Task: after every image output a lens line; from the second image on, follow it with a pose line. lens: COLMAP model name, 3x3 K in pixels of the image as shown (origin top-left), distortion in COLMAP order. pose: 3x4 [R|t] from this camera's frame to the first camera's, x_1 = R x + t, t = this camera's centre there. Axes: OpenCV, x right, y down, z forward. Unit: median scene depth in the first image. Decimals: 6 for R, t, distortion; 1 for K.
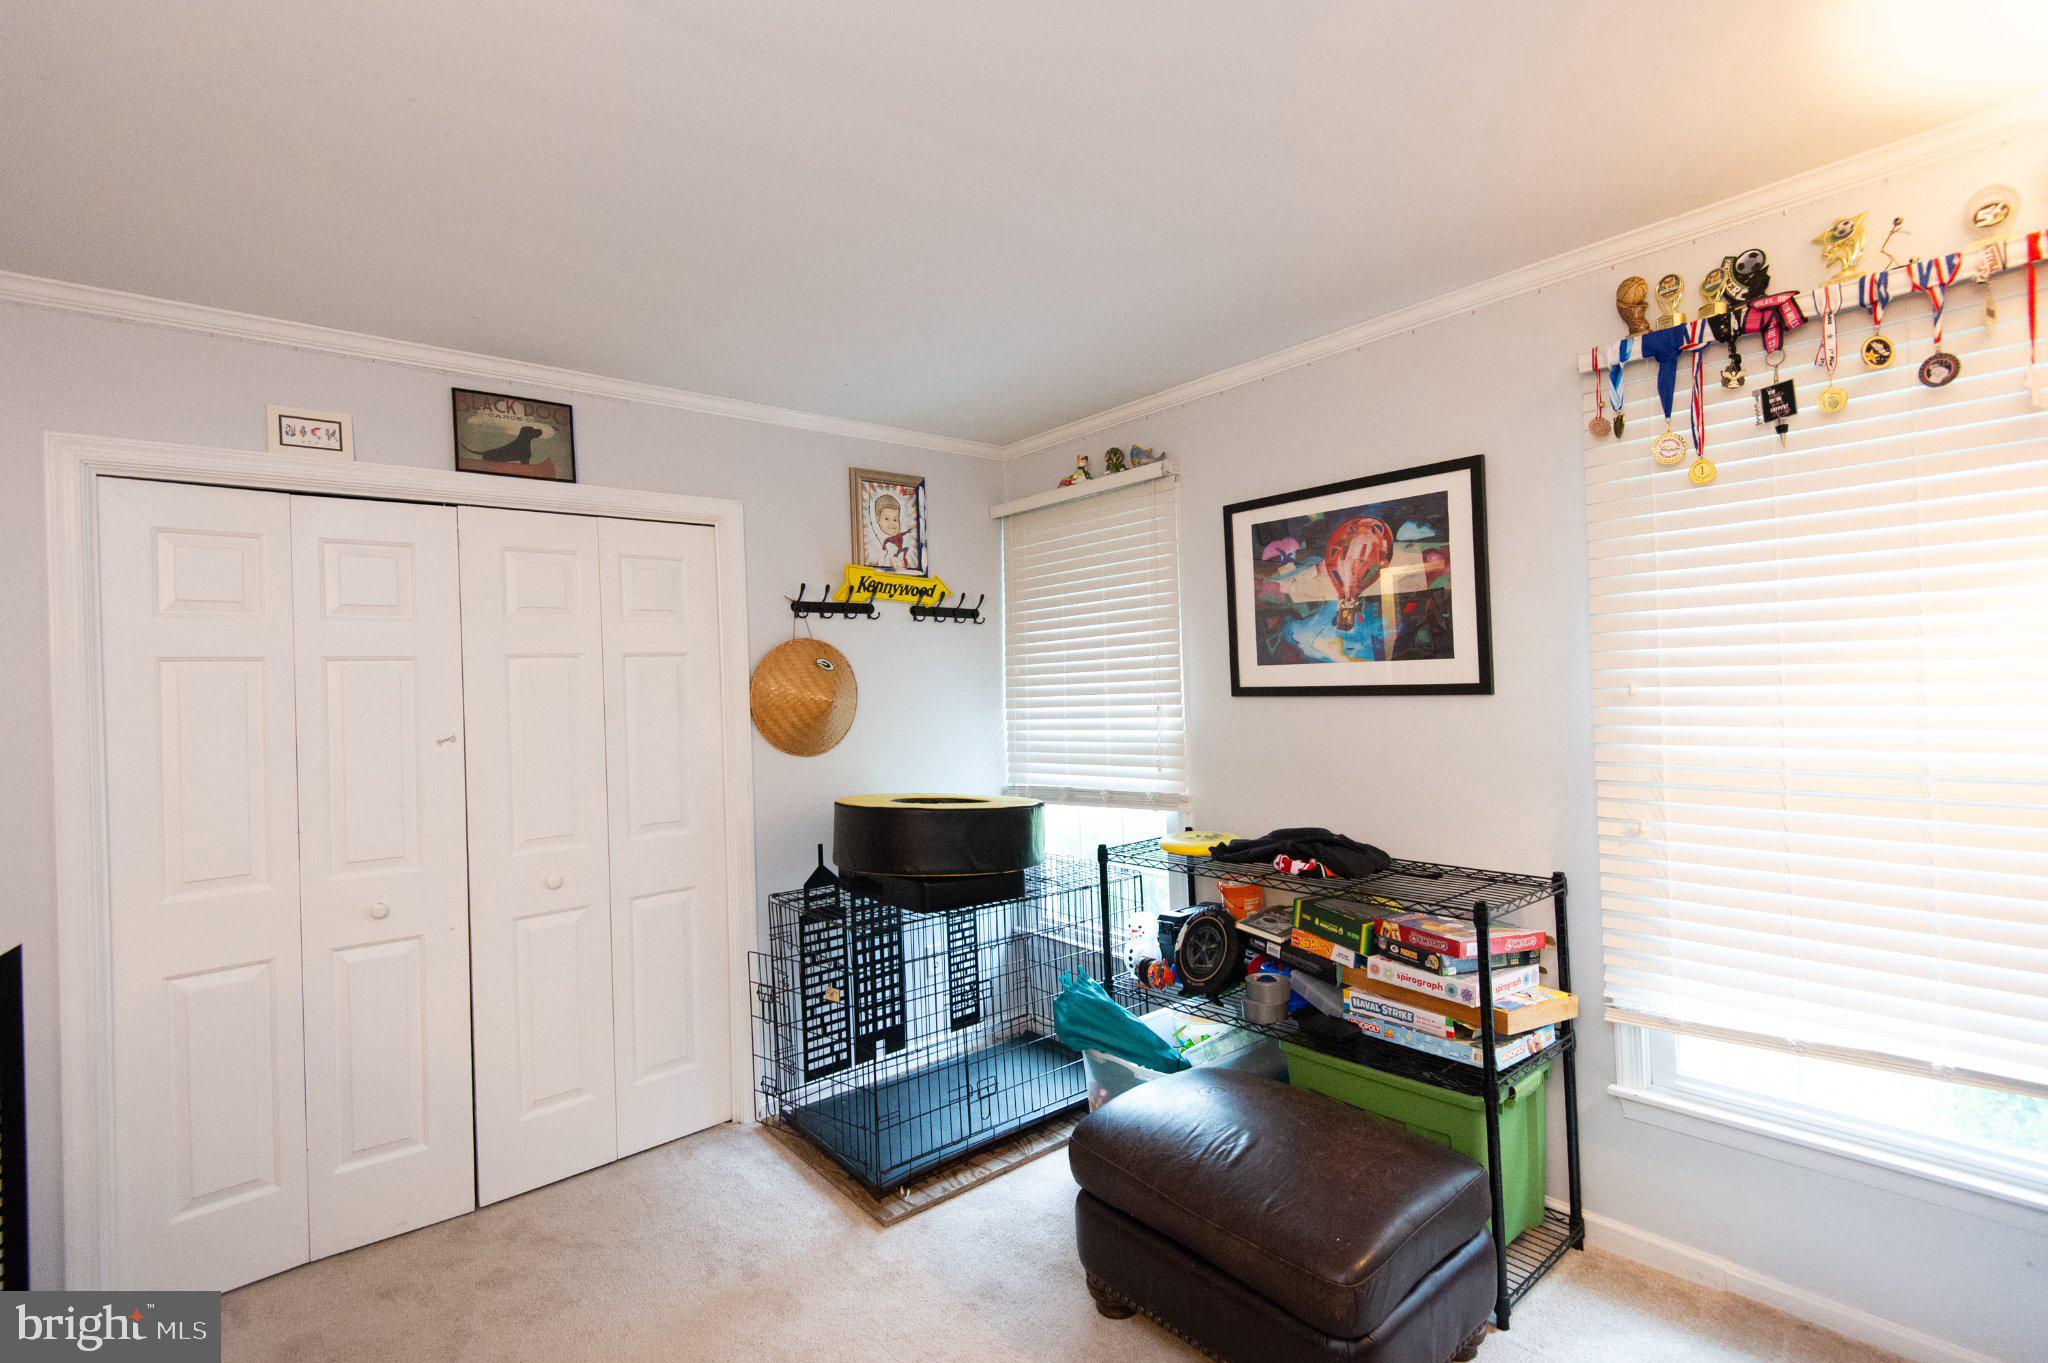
lens RADIAL K [[932.6, 0, 1027.5], [0, 932.6, 673.8], [0, 0, 1]] dist [0.038429, -0.024926]
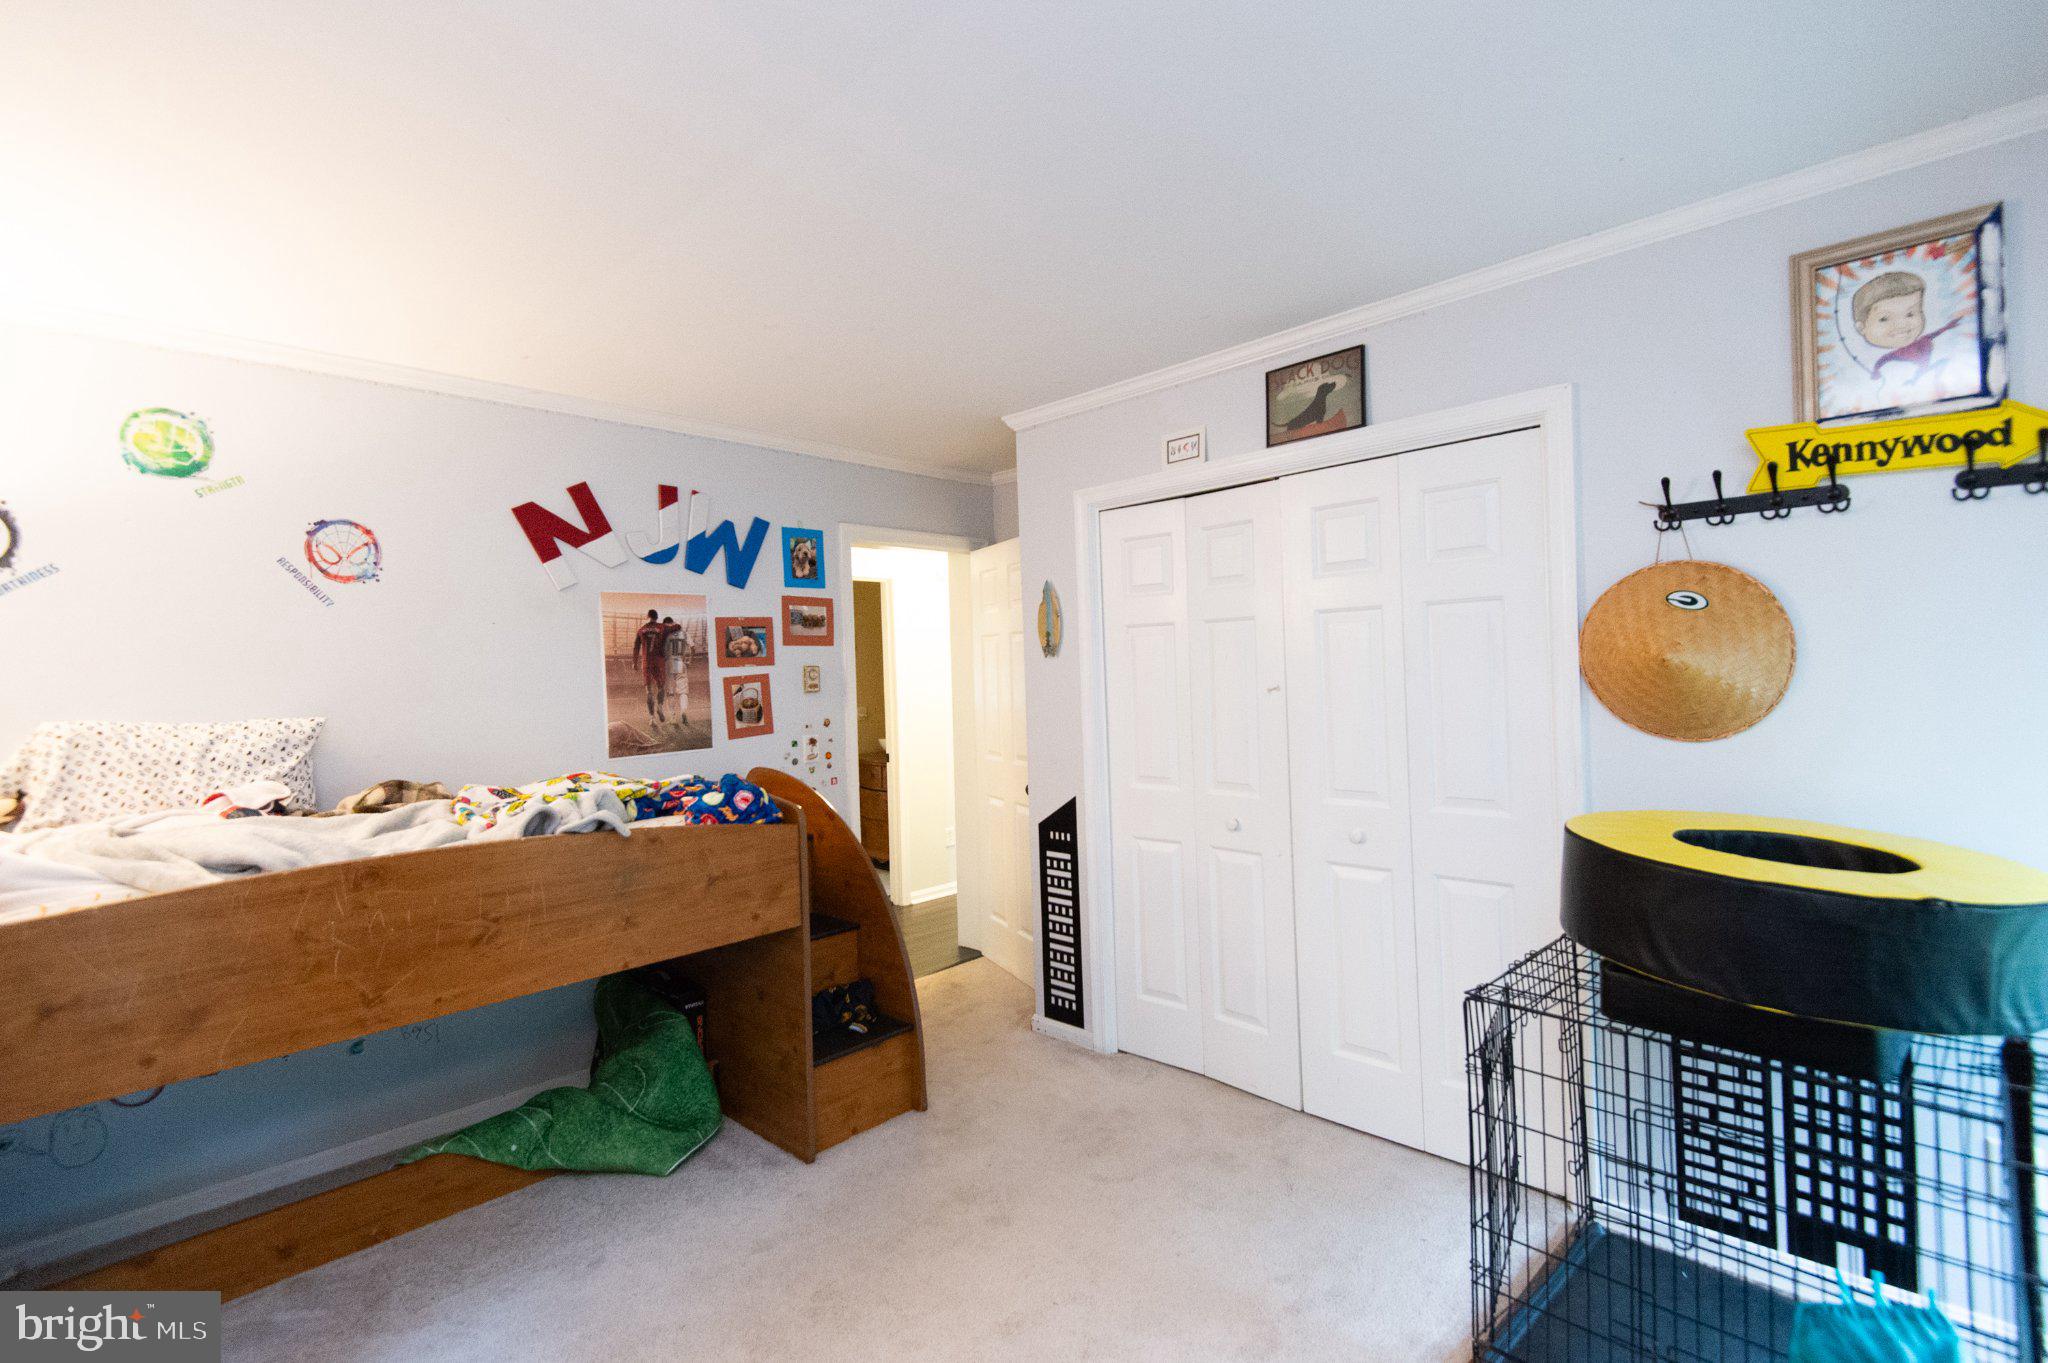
lens RADIAL K [[932.6, 0, 1027.5], [0, 932.6, 673.8], [0, 0, 1]] dist [0.038429, -0.024926]
pose [[0.092362, 0.036357, -0.995062, 0.411625], [0.040893, 0.998352, 0.040273, -0.004759], [0.994885, -0.044410, 0.090723, 0.524796]]
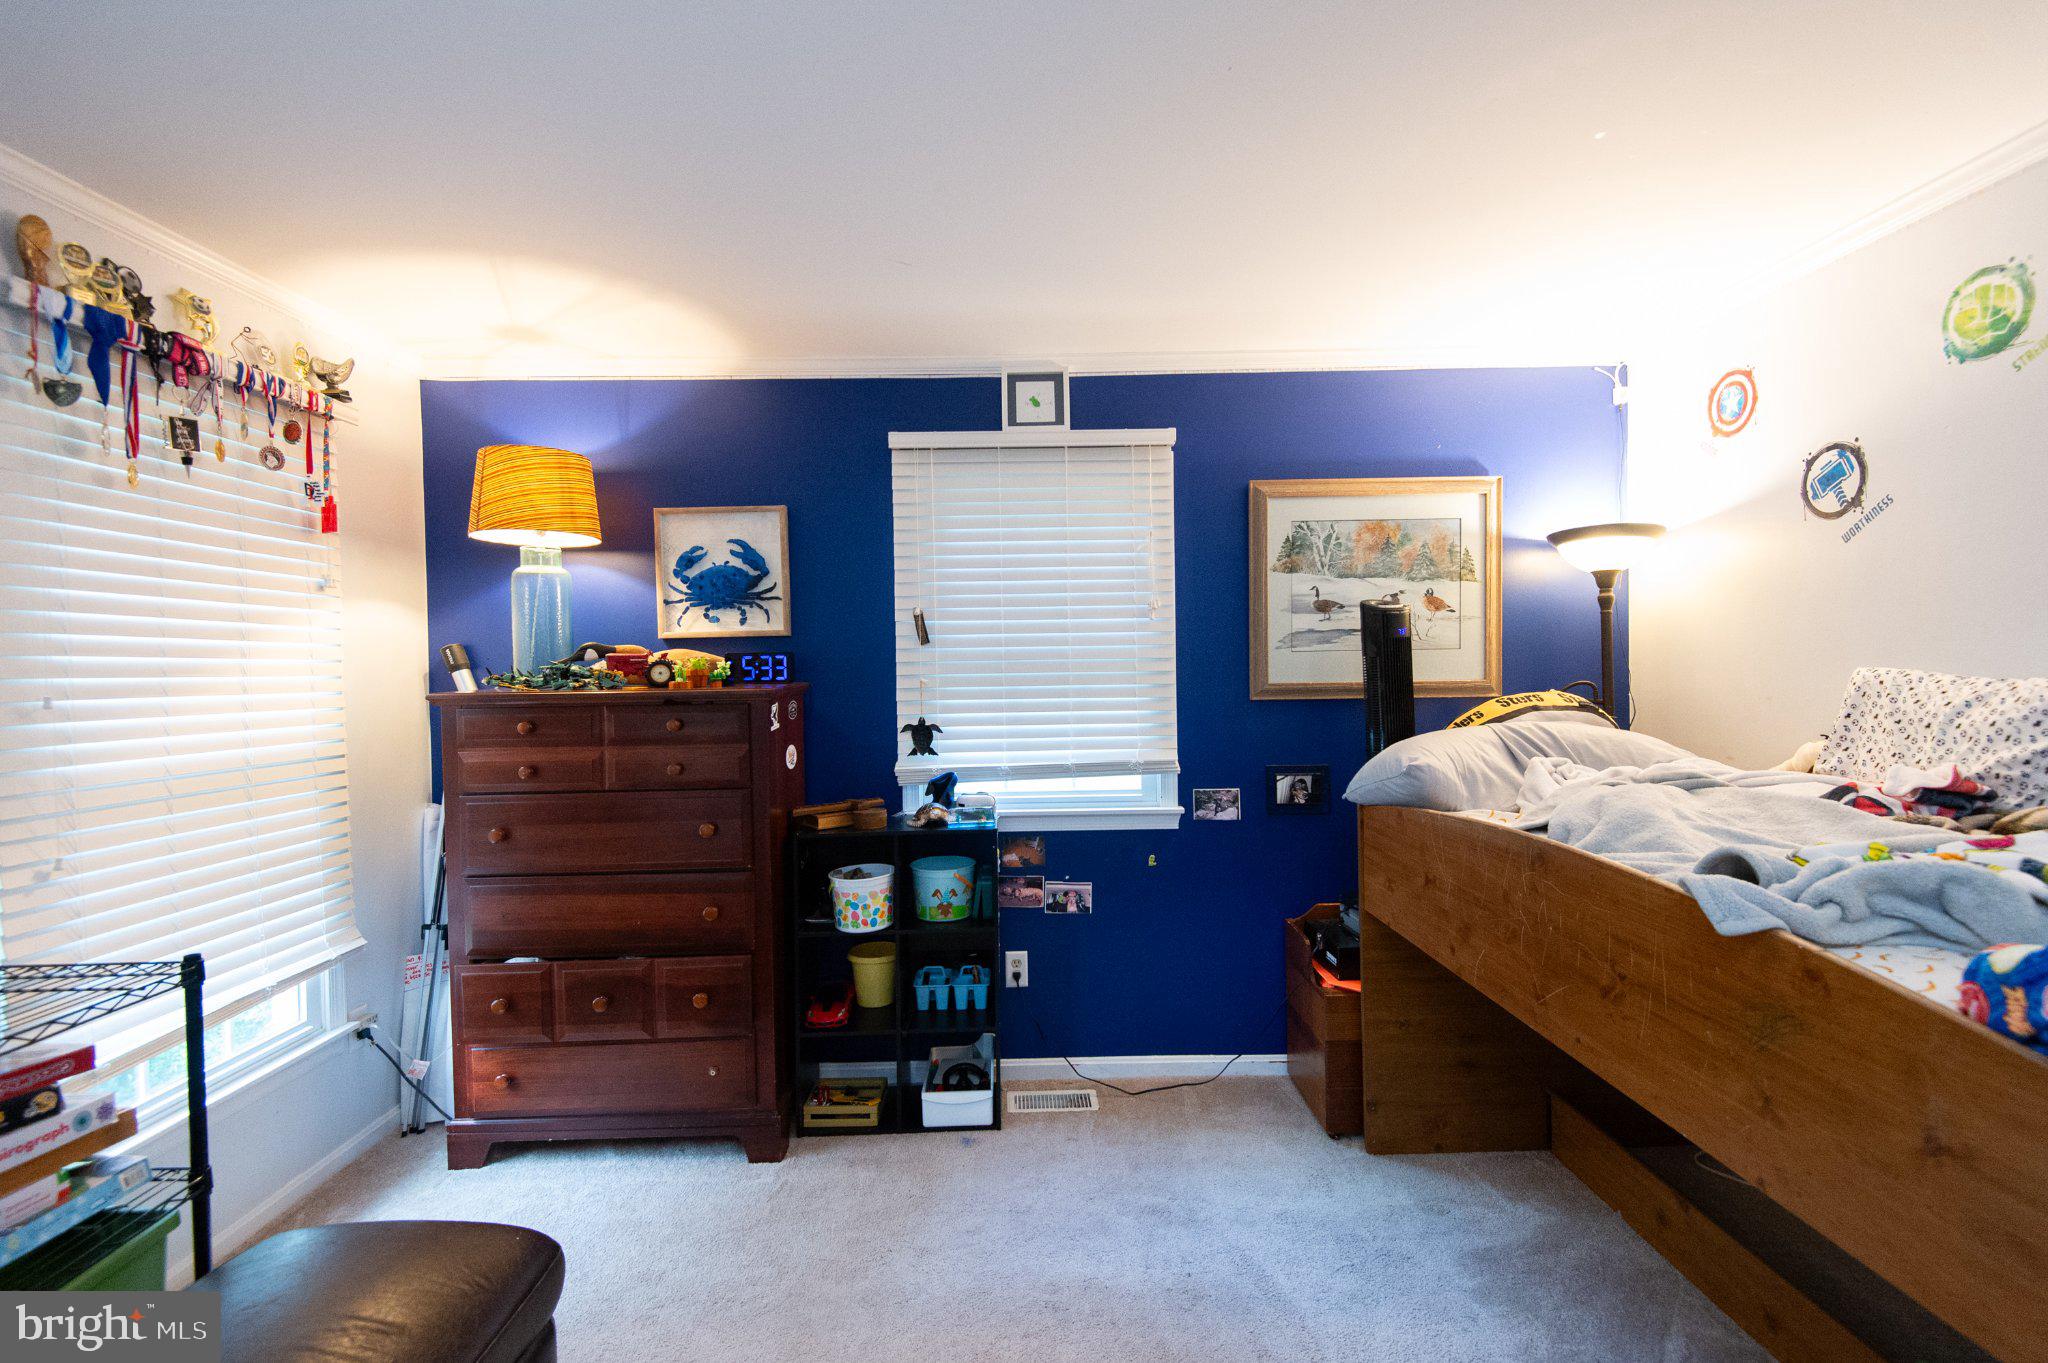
lens RADIAL K [[932.6, 0, 1027.5], [0, 932.6, 673.8], [0, 0, 1]] dist [0.038429, -0.024926]
pose [[-0.764177, 0.041594, 0.643664, -0.401937], [0.037479, 0.999096, -0.020066, 0.028430], [-0.643917, 0.008789, -0.765045, 0.767836]]
